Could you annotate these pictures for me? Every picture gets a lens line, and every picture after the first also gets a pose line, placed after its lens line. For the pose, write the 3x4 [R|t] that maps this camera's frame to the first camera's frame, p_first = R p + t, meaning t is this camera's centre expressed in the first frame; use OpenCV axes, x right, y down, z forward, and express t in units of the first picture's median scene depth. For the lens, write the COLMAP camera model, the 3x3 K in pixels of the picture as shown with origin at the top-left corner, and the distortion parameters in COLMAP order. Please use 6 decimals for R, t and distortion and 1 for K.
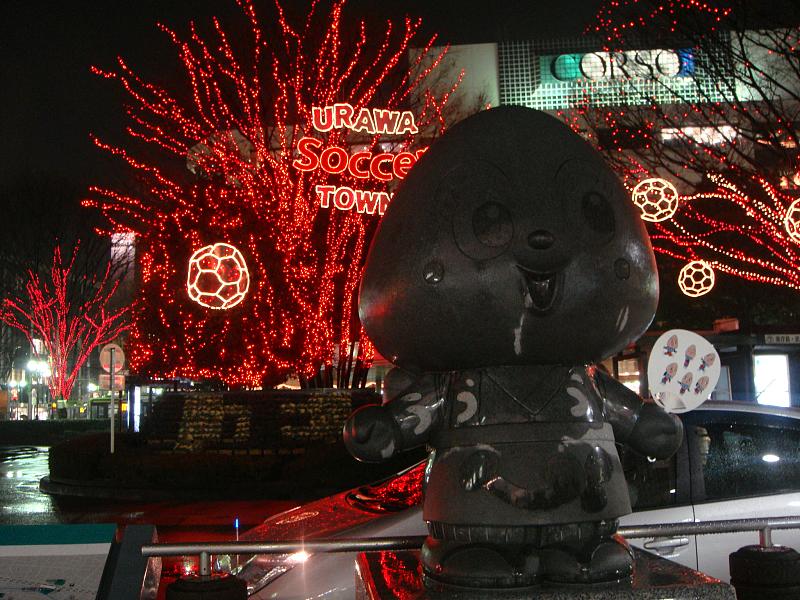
lens RADIAL K [[806.1, 0, 399.4], [0, 806.1, 320.9], [0, 0, 1]] dist [-0.094571, -0.012831]
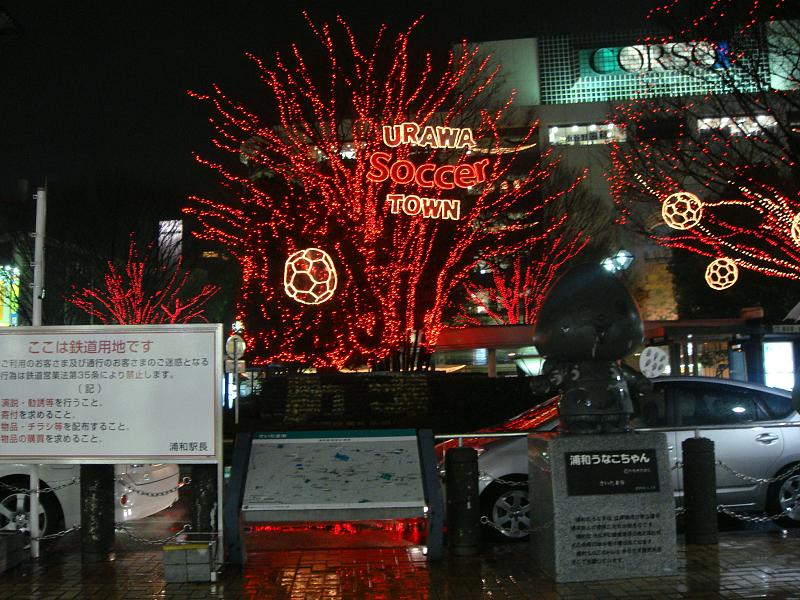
lens RADIAL K [[818.4, 0, 400.0], [0, 818.4, 300.0], [0, 0, 1]] dist [-0.116578, 0.029643]
pose [[0.999032, -0.005116, -0.043688, -0.036269], [0.004952, 0.999980, -0.003848, -0.013364], [0.043707, 0.003628, 0.999038, -0.169041]]
